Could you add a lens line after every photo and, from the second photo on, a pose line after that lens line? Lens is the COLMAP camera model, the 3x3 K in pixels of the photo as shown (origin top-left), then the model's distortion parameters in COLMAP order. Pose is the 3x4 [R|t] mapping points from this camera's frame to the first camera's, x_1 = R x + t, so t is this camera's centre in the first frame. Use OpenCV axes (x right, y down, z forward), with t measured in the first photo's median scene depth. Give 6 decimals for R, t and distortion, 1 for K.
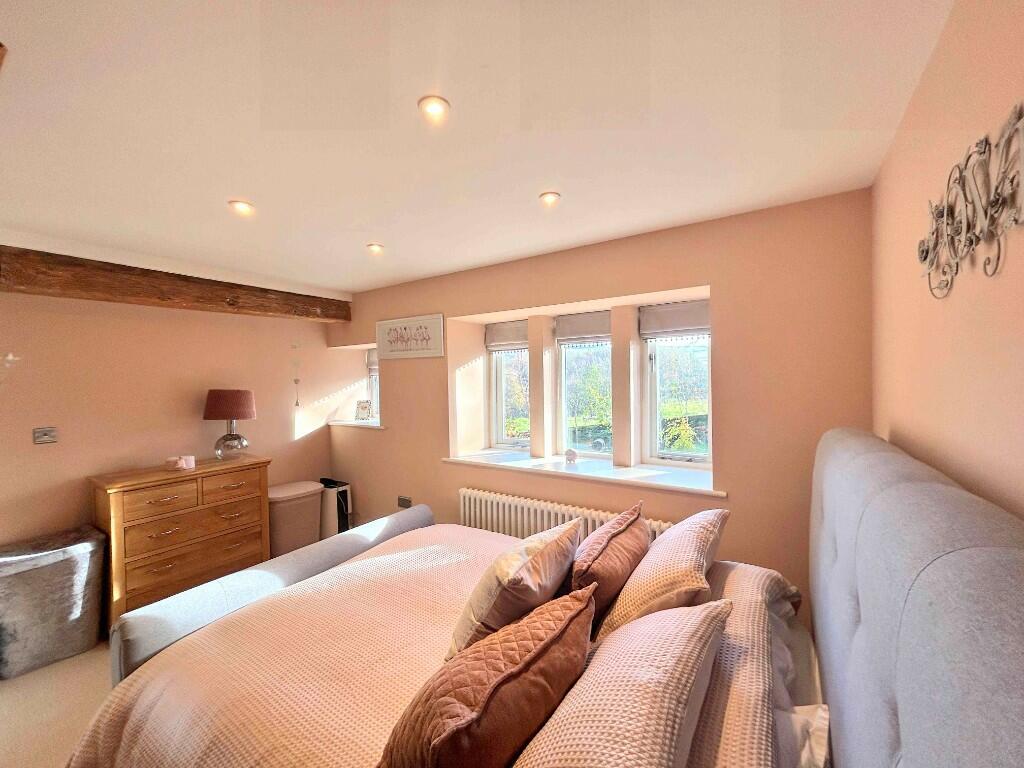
lens RADIAL K [[412.1, 0, 511.5], [0, 412.1, 383.9], [0, 0, 1]] dist [0.000292, 0.000782]
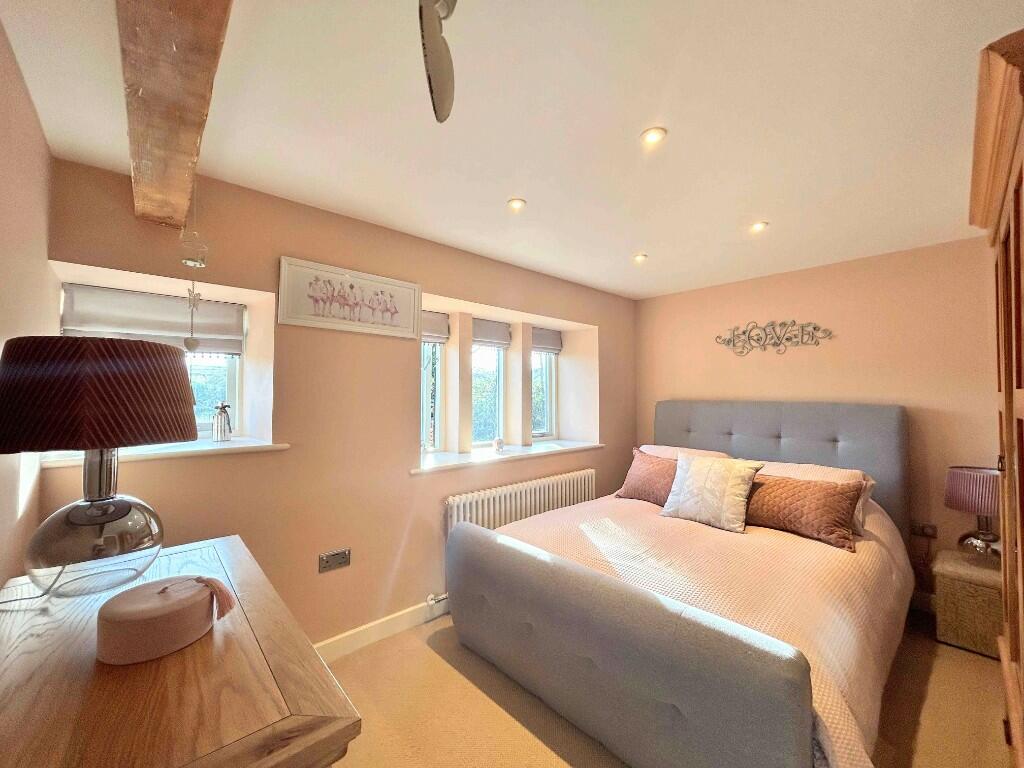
lens RADIAL K [[412.1, 0, 511.5], [0, 412.1, 383.9], [0, 0, 1]] dist [0.000292, 0.000782]
pose [[0.237975, 0.034629, 0.970654, -0.840119], [-0.001408, 0.999375, -0.035308, 0.043741], [-0.971270, 0.007036, 0.237875, 0.606871]]
